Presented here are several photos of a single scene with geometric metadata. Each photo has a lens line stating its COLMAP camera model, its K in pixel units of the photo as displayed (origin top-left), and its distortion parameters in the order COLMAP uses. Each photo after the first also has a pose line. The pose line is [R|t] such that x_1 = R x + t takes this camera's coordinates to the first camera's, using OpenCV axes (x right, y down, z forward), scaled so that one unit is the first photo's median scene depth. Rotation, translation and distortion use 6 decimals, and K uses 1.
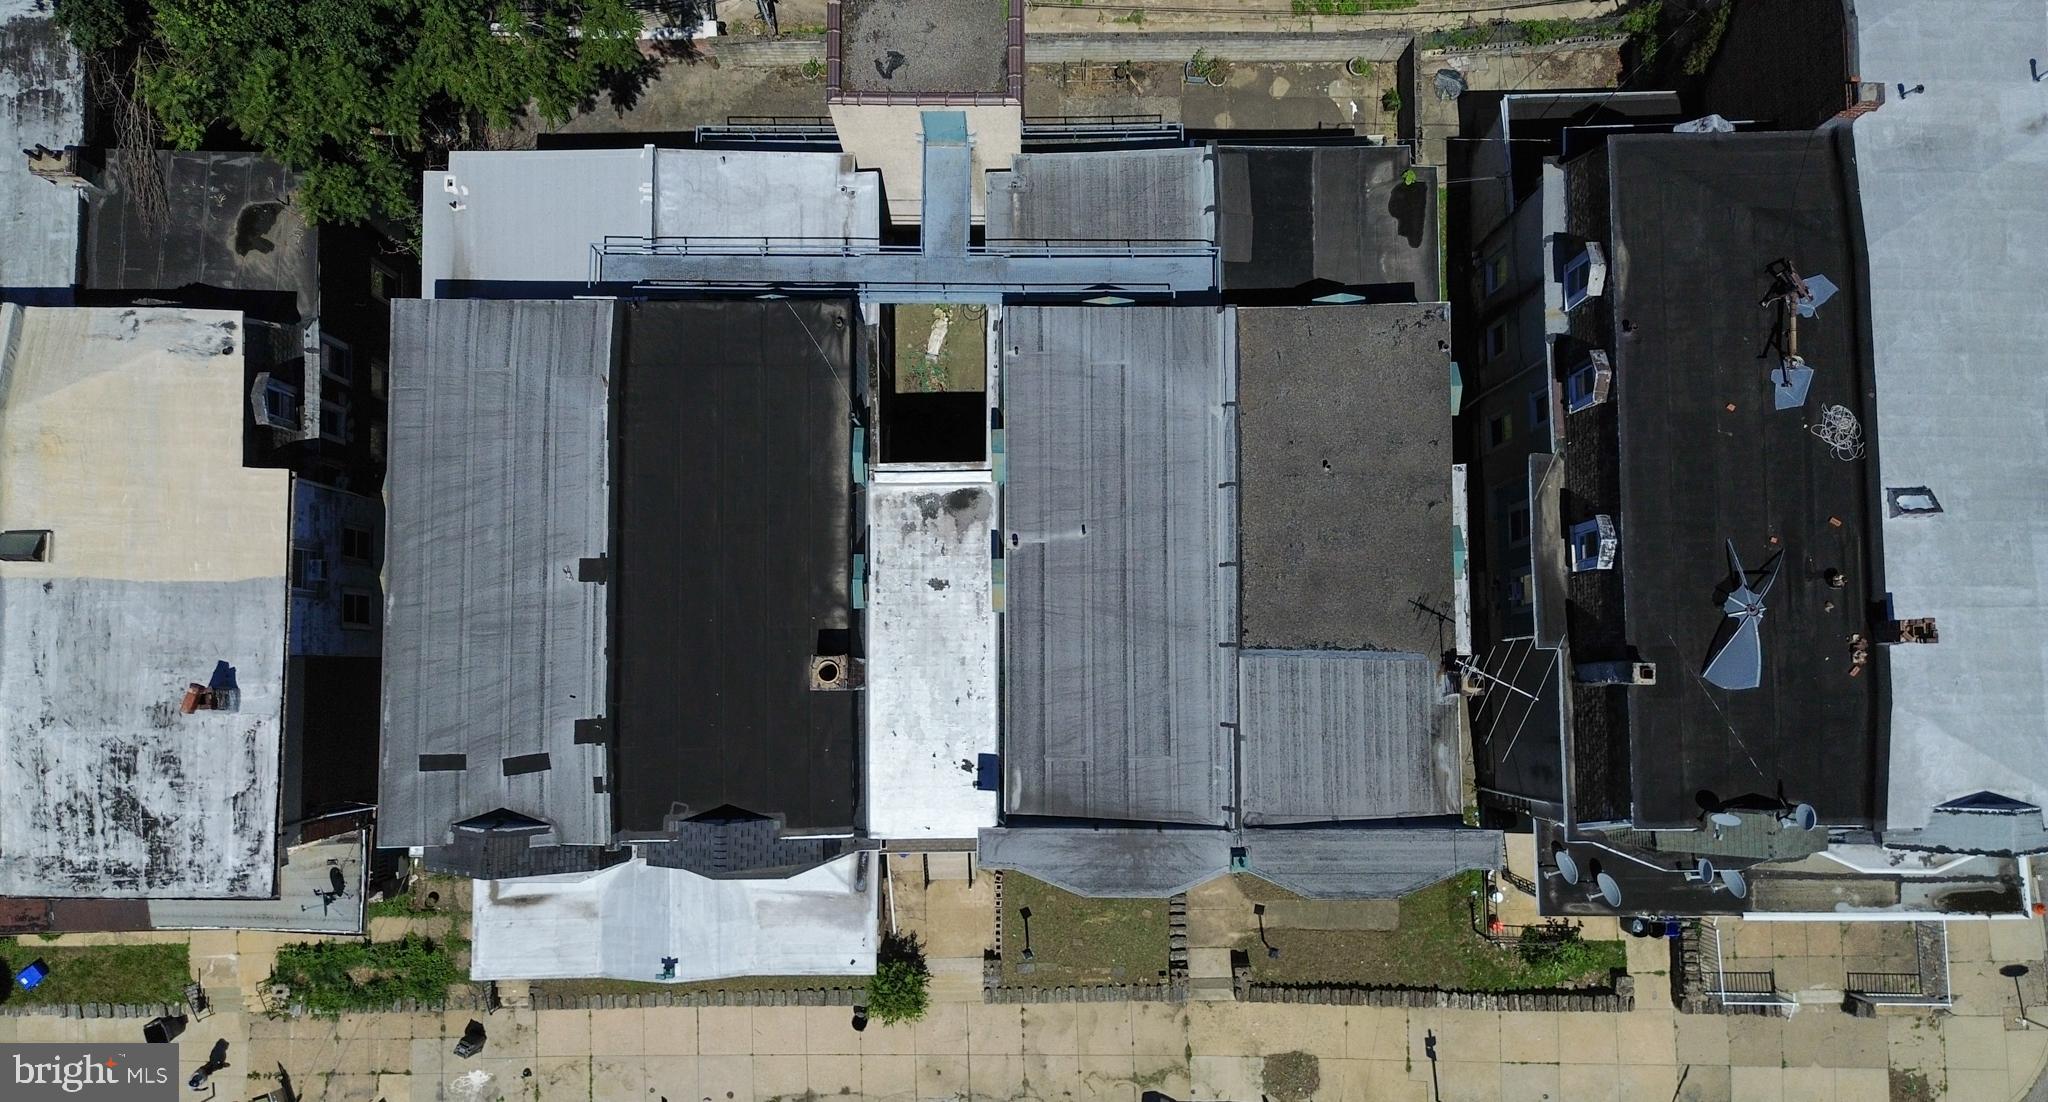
lens RADIAL K [[1499.6, 0, 1018.7], [0, 1499.6, 573.5], [0, 0, 1]] dist [0.069572, -0.053399]
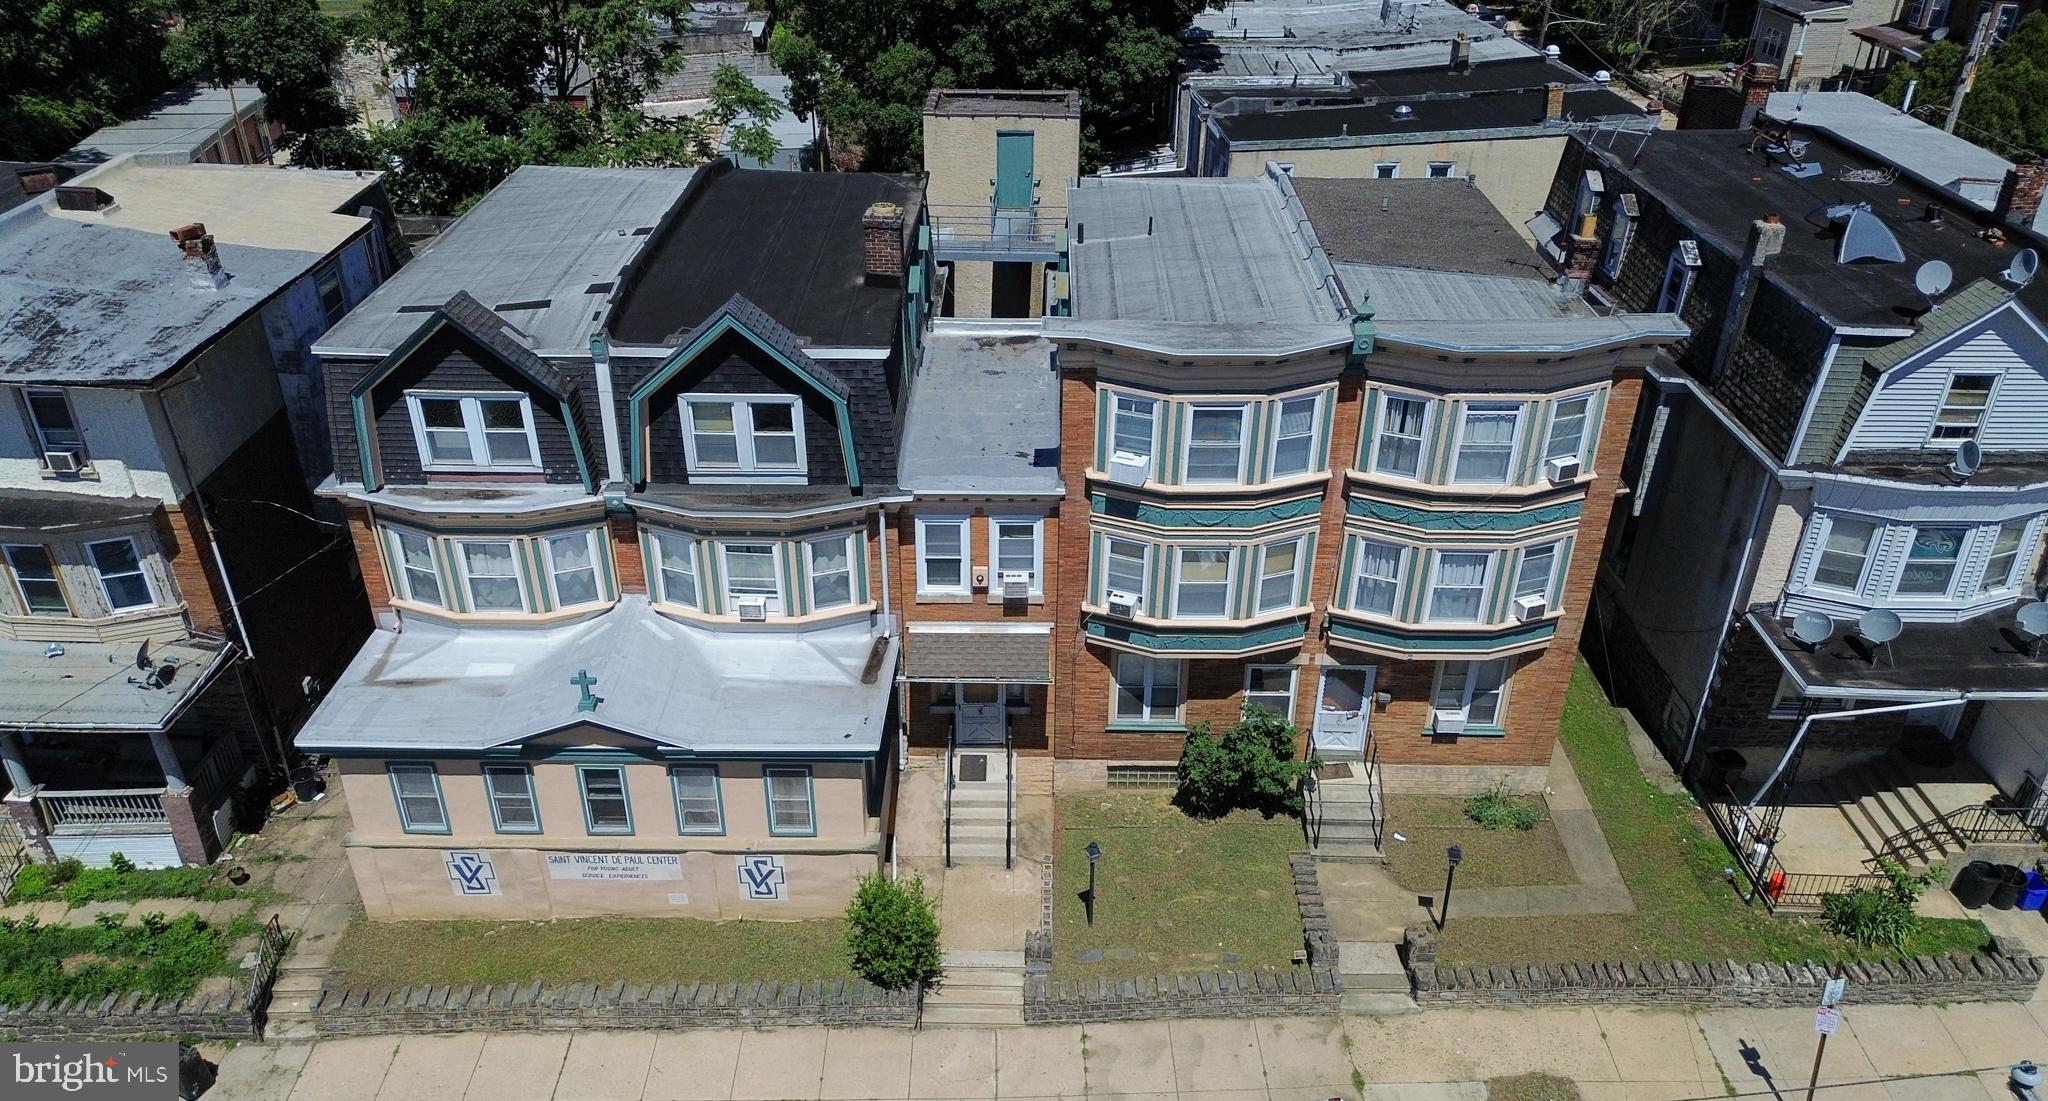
lens RADIAL K [[1446.1, 0, 1025.0], [0, 1446.1, 570.5], [0, 0, 1]] dist [0.072091, -0.064761]
pose [[0.999769, 0.018337, -0.011206, -0.024226], [-0.019599, 0.564098, -0.825475, 0.874242], [-0.008816, 0.825504, 0.564327, 0.631673]]
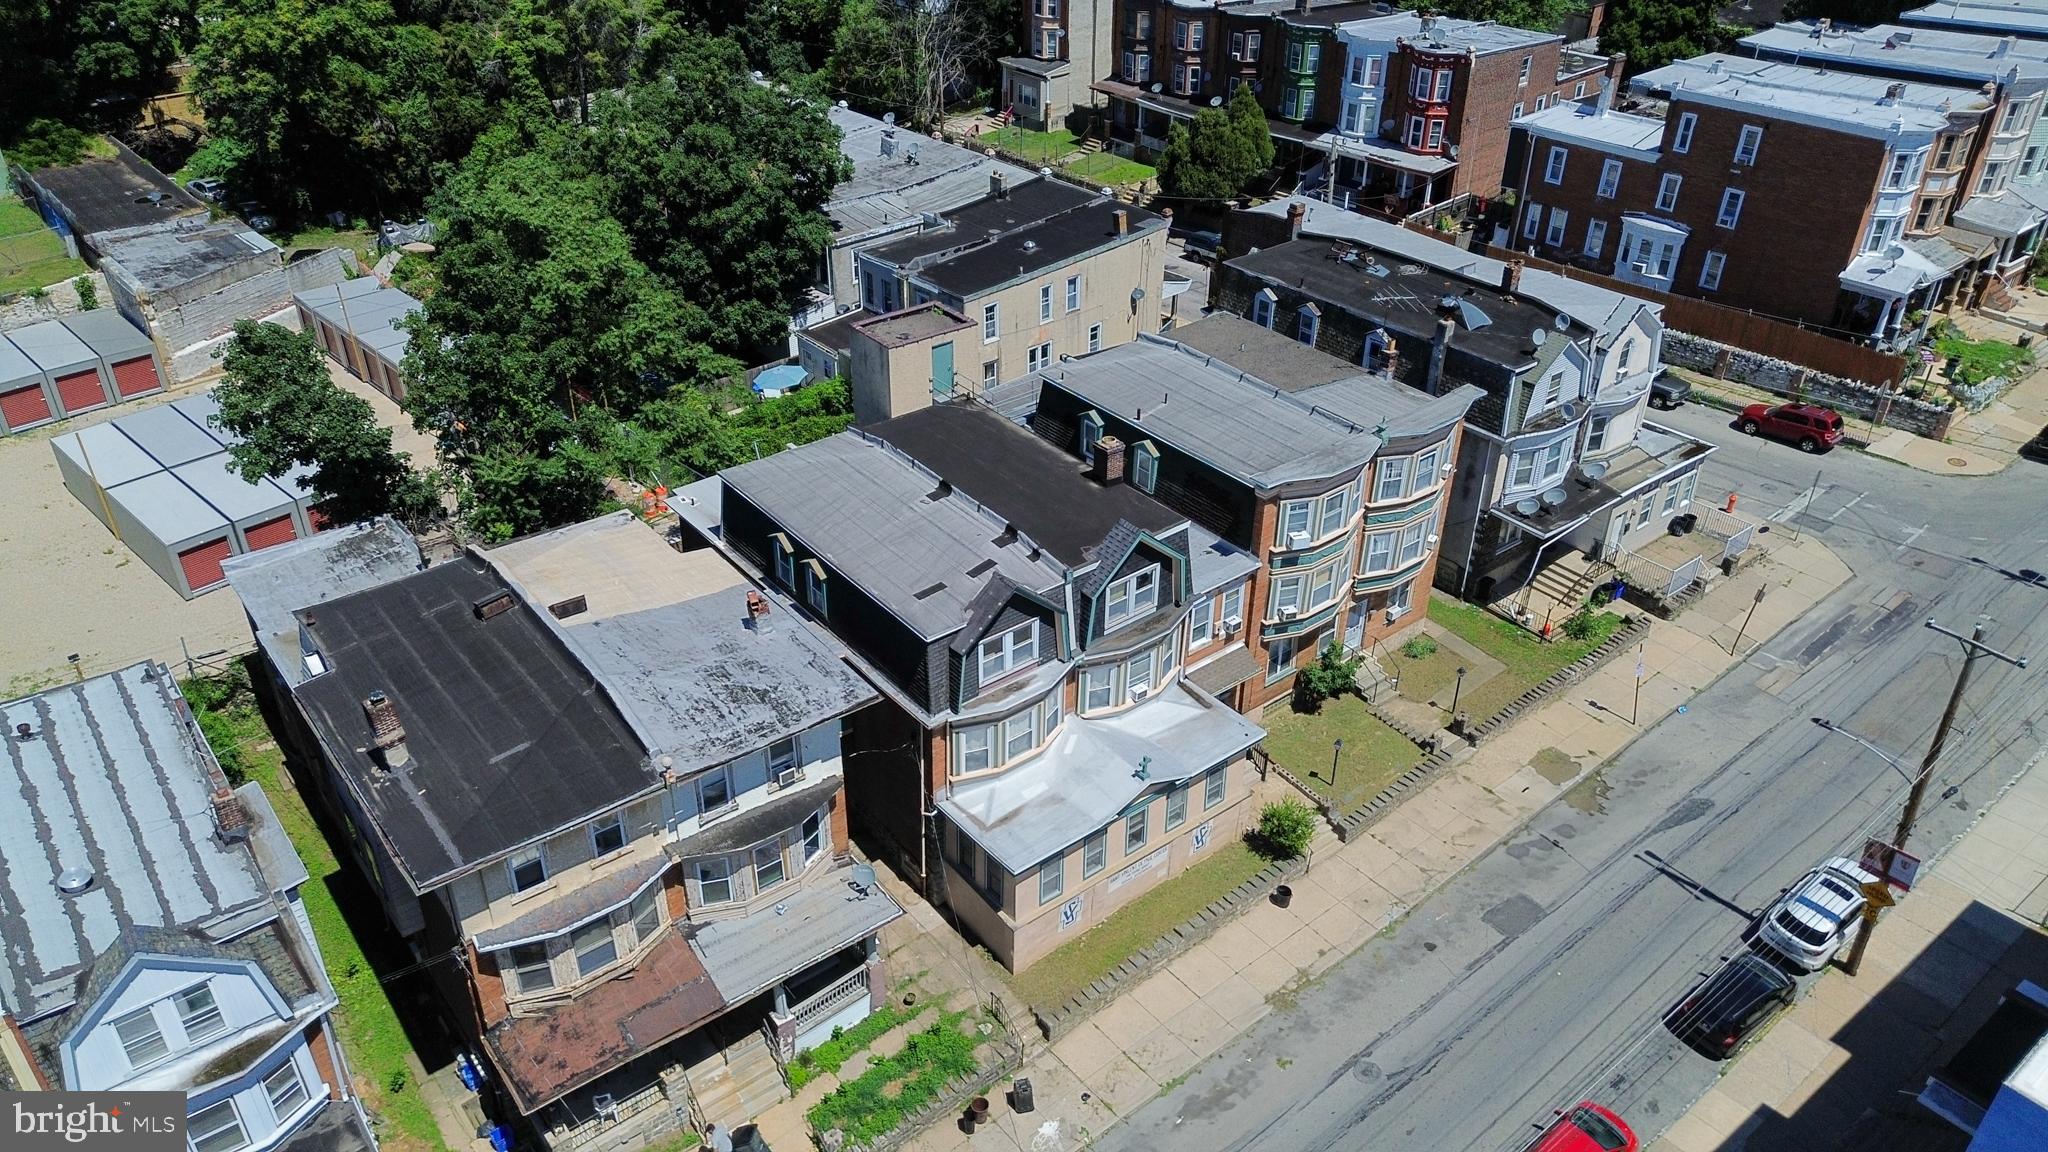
lens RADIAL K [[1450.6, 0, 1019.7], [0, 1450.6, 572.4], [0, 0, 1]] dist [0.083159, -0.081644]
pose [[0.787528, -0.318767, 0.527435, -0.962694], [0.613870, 0.481351, -0.625671, 0.941383], [-0.054438, 0.816510, 0.574759, 0.241920]]
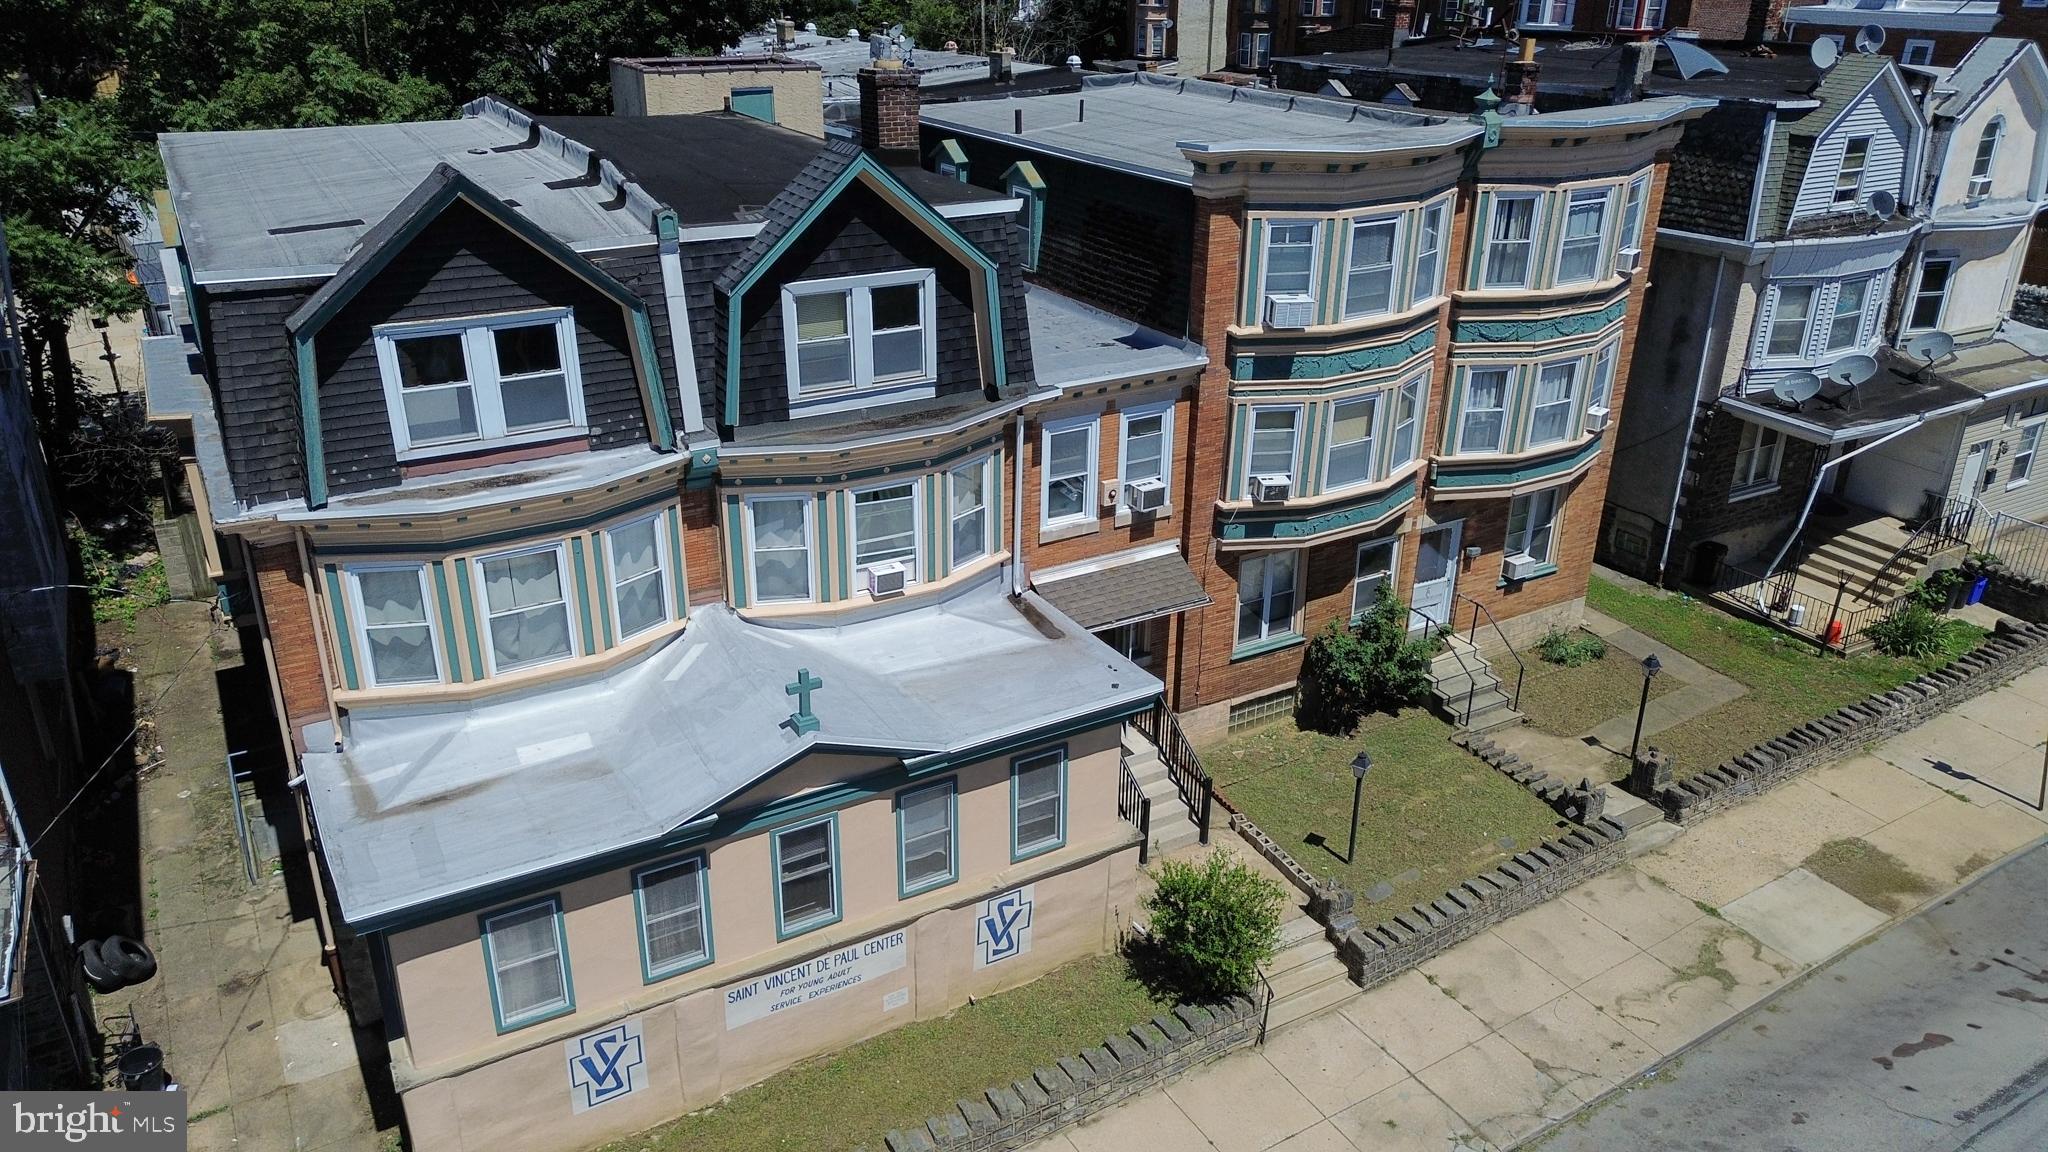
lens RADIAL K [[1446.1, 0, 1020.8], [0, 1446.1, 572.7], [0, 0, 1]] dist [0.067680, -0.054235]
pose [[0.869710, -0.187115, 0.456719, -0.415202], [0.491225, 0.418122, -0.764115, 0.698866], [-0.047987, 0.888911, 0.455560, 0.834200]]
